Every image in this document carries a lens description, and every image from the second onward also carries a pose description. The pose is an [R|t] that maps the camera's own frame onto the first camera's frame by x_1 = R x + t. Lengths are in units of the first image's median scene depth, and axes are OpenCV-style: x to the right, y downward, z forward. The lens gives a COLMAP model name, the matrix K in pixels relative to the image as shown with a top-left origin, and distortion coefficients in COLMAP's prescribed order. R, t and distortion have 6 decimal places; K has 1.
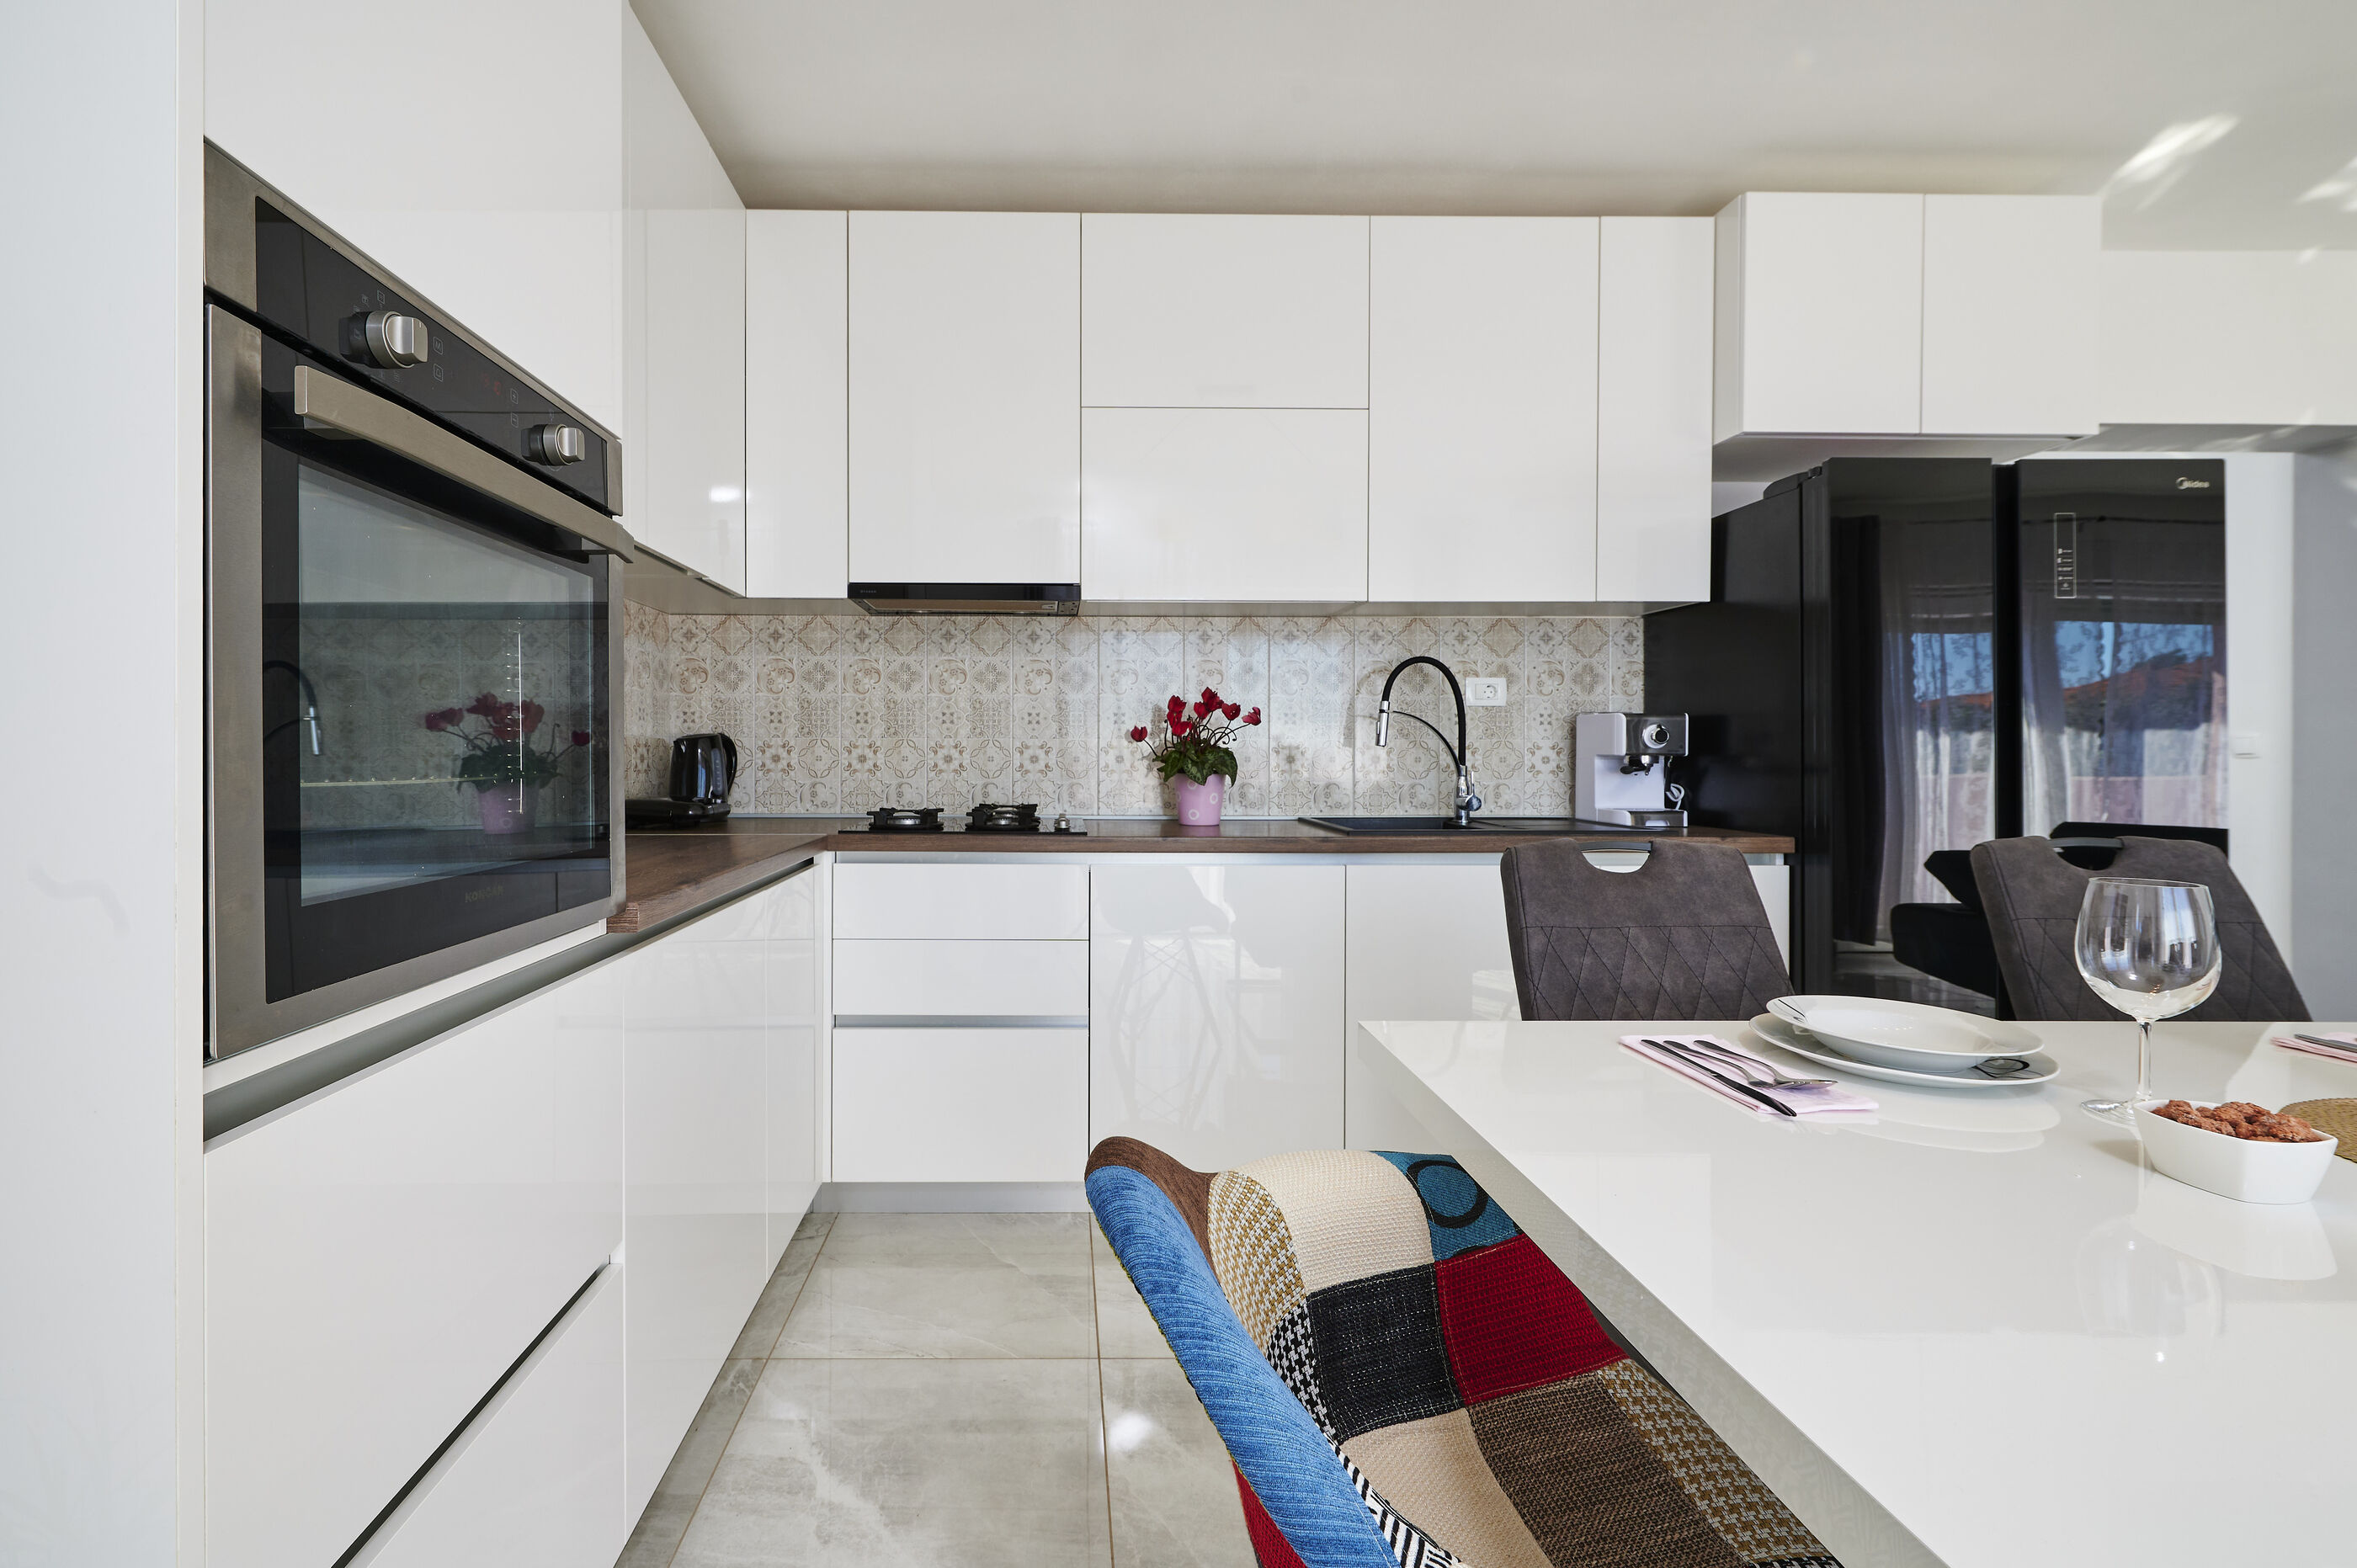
lens RADIAL K [[959.5, 0, 1074.0], [0, 959.5, 756.5], [0, 0, 1]] dist [-0.001096, 0.002386]
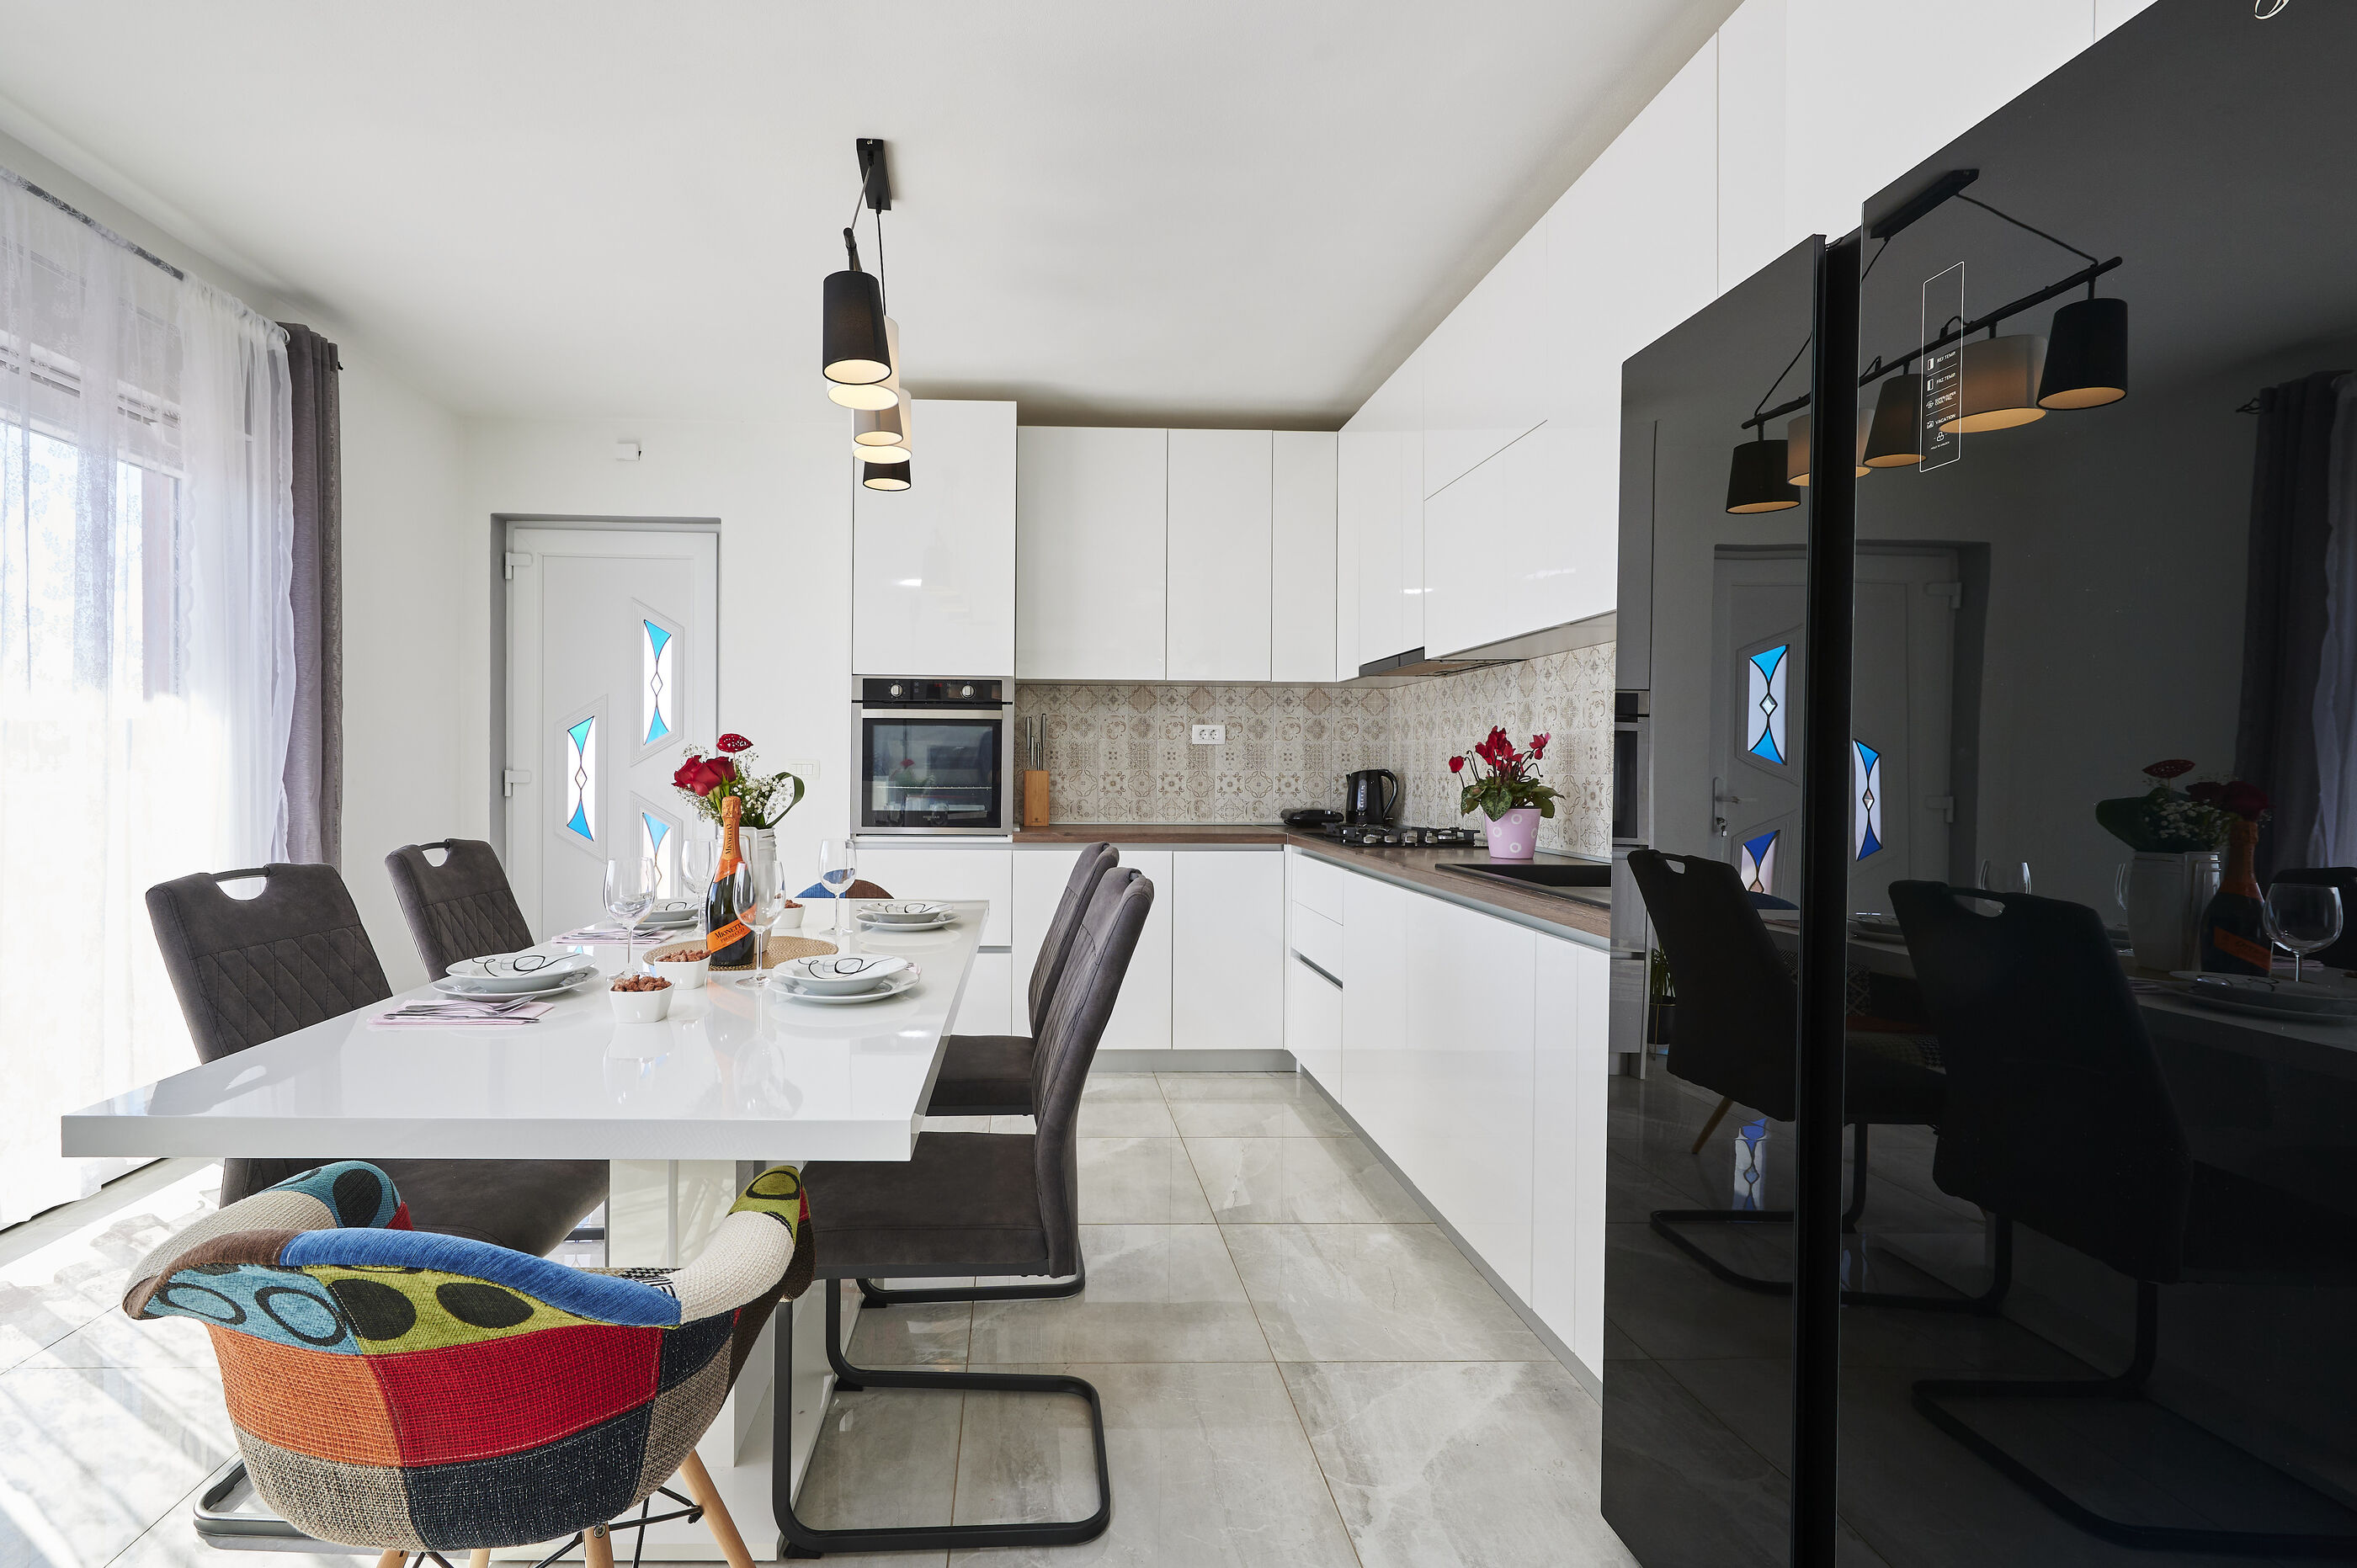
lens RADIAL K [[1014.2, 0, 1174.2], [0, 1014.2, 773.3], [0, 0, 1]] dist [0.002669, 0.000044]
pose [[0.027352, 0.003248, -0.999621, 1.267104], [-0.009710, 0.999948, 0.002984, -0.019894], [0.999579, 0.009624, 0.027382, 0.665583]]
